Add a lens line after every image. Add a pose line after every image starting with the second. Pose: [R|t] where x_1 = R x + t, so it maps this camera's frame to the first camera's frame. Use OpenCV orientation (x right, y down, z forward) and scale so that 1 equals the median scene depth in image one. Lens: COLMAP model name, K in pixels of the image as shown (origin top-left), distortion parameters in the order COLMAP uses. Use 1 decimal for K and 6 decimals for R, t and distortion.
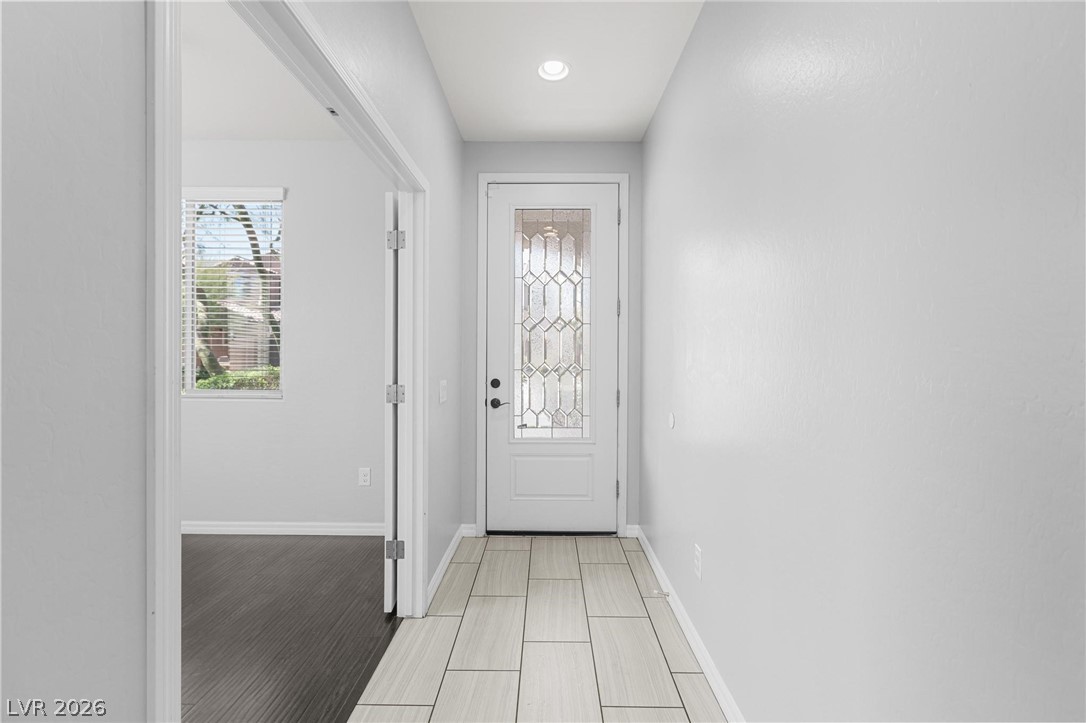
lens RADIAL K [[493.3, 0, 541.8], [0, 493.3, 358.8], [0, 0, 1]] dist [-0.003782, 0.000930]
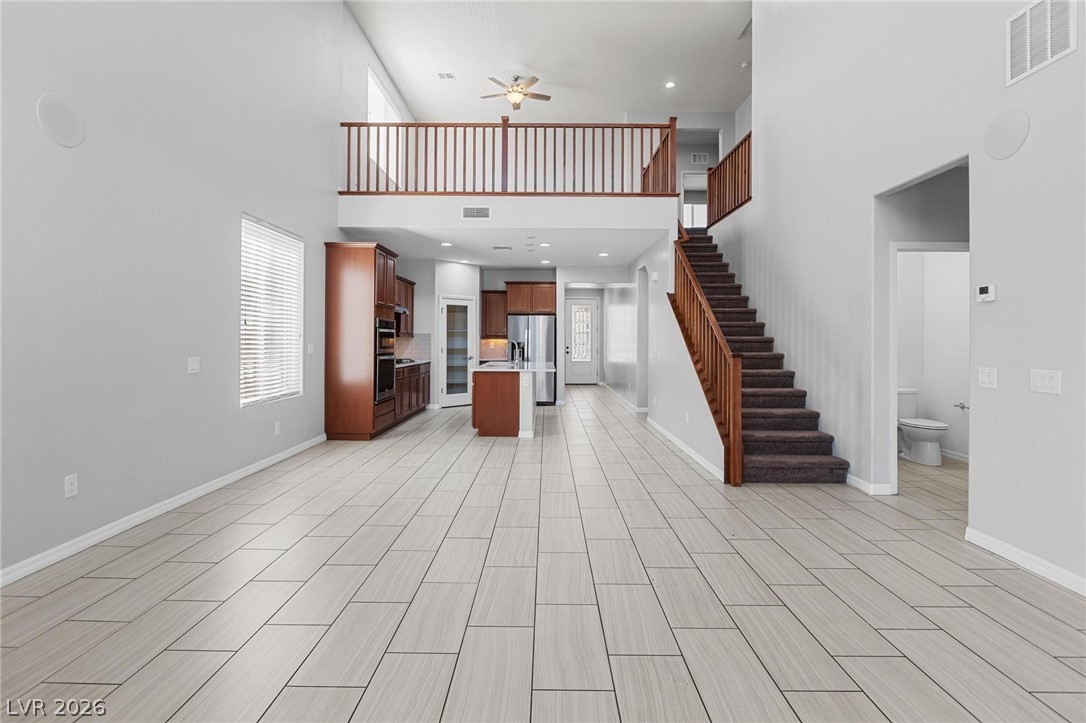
lens RADIAL K [[503.5, 0, 547.0], [0, 503.5, 336.9], [0, 0, 1]] dist [-0.015170, 0.002741]
pose [[0.999772, -0.000480, 0.021357, -0.350616], [0.000708, 0.999943, -0.010643, 0.005912], [-0.021351, 0.010656, 0.999715, -3.139209]]
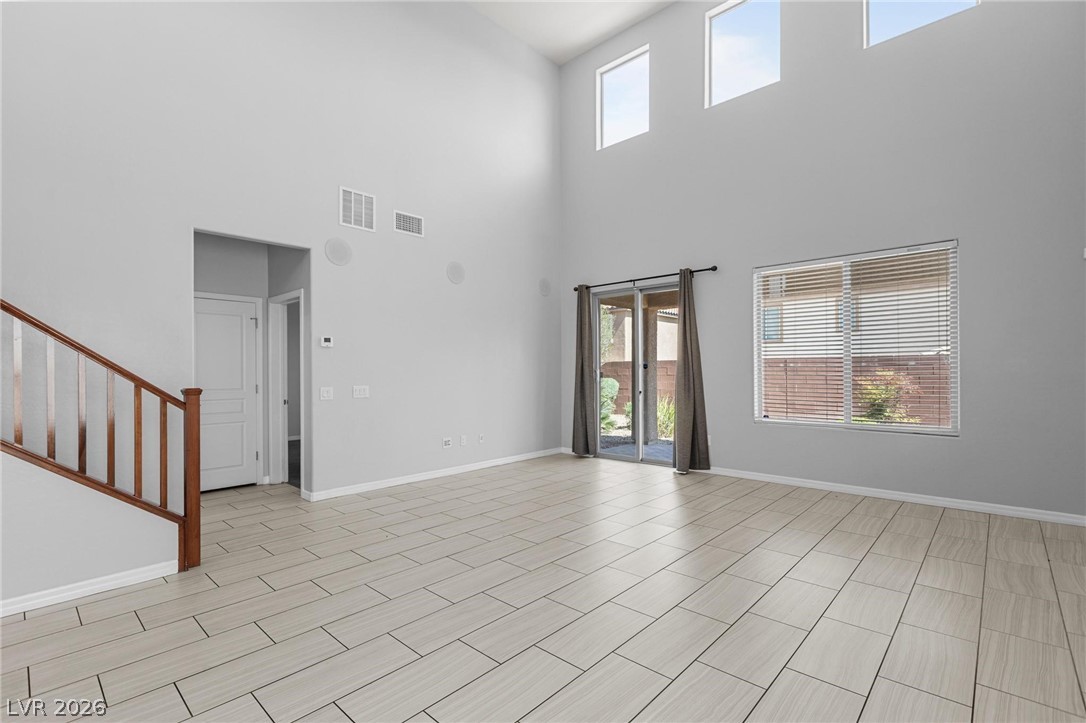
lens RADIAL K [[493.3, 0, 530.7], [0, 493.3, 370.4], [0, 0, 1]] dist [-0.003782, 0.000930]
pose [[-0.734350, 0.000591, 0.678771, -0.940756], [0.006916, 0.999954, 0.006611, -0.002802], [-0.678736, 0.009549, -0.734320, -1.653174]]
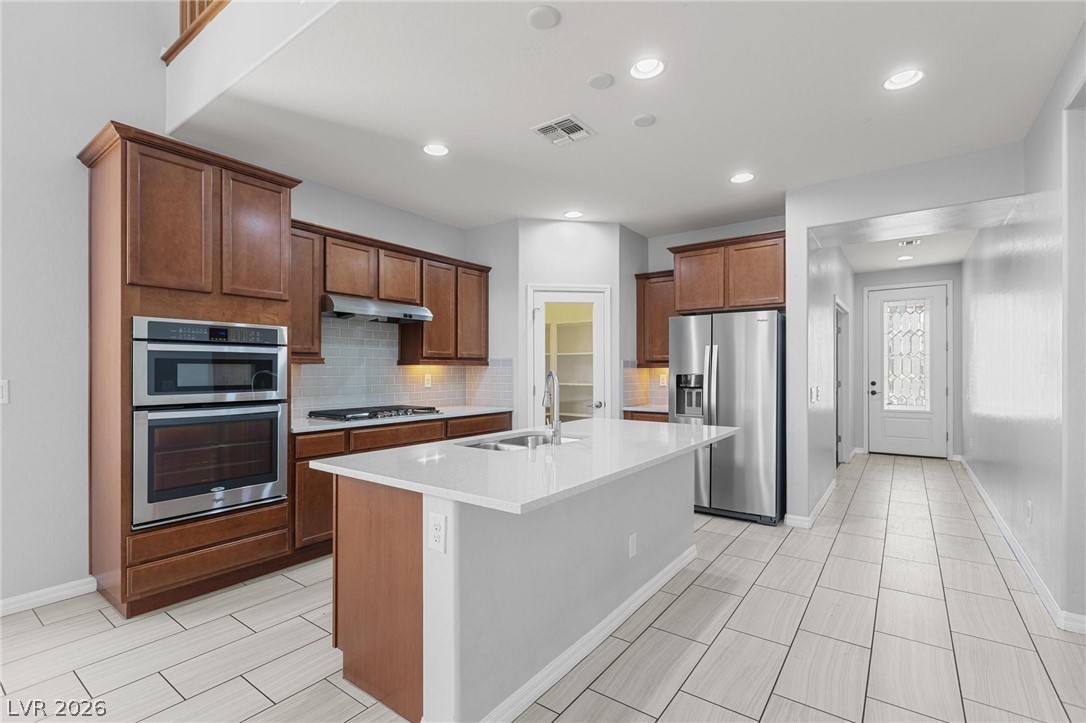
lens RADIAL K [[493.3, 0, 537.8], [0, 493.3, 370.1], [0, 0, 1]] dist [-0.003782, 0.000930]
pose [[0.815582, -0.006042, -0.578610, -0.044443], [0.002450, 0.999973, -0.006989, 0.003011], [0.578636, 0.004283, 0.815575, -1.598098]]
